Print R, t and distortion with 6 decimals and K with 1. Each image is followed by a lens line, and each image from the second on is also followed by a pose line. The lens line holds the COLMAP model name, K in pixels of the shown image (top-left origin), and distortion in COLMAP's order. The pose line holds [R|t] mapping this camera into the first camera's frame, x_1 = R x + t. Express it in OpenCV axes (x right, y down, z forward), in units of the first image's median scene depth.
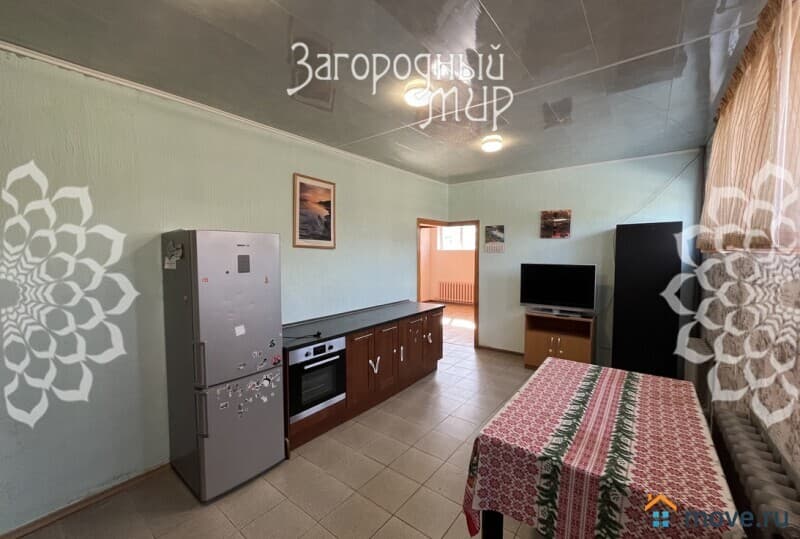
lens RADIAL K [[323.6, 0, 398.2], [0, 323.6, 269.6], [0, 0, 1]] dist [-0.003389, 0.000044]
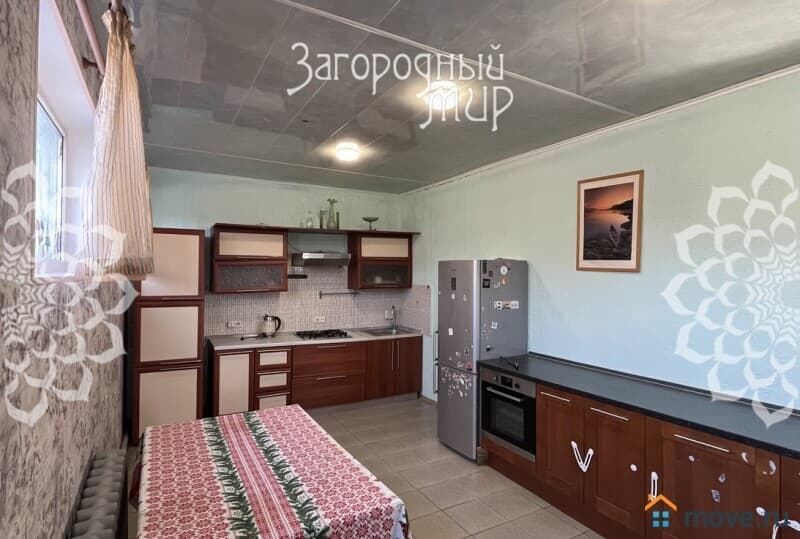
lens RADIAL K [[423.3, 0, 399.1], [0, 423.3, 270.2], [0, 0, 1]] dist [-0.005985, 0.000004]
pose [[-0.382388, -0.001999, -0.924000, 1.099262], [-0.056246, 0.998194, 0.021117, -0.085986], [0.922288, 0.060047, -0.381810, 1.281696]]
